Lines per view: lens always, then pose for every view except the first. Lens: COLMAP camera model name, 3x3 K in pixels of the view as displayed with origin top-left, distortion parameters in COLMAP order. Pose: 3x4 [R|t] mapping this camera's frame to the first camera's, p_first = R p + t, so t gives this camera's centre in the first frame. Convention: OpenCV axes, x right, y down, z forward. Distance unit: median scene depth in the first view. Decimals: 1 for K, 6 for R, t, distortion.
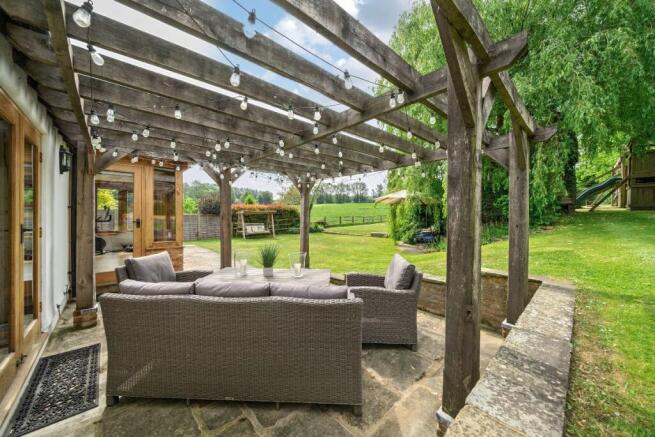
lens RADIAL K [[247.3, 0, 327.1], [0, 247.3, 216.7], [0, 0, 1]] dist [0.015651, 0.000101]
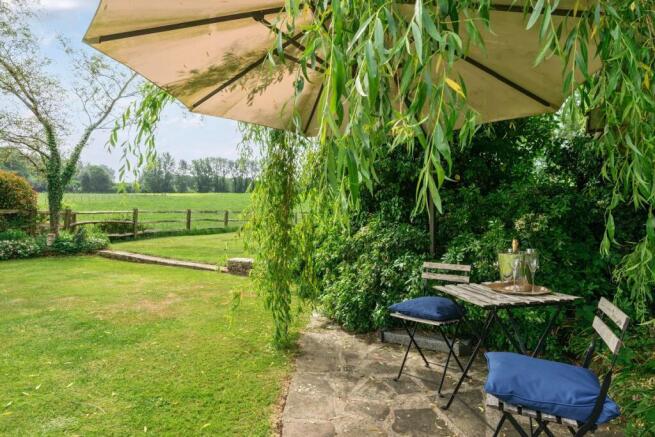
lens RADIAL K [[394.7, 0, 327.4], [0, 394.7, 218.4], [0, 0, 1]] dist [-0.000195, 0.000003]
pose [[0.967242, 0.016178, 0.253340, 0.135976], [-0.016964, 0.999856, 0.000917, 0.009335], [-0.253289, -0.005184, 0.967377, 0.411693]]
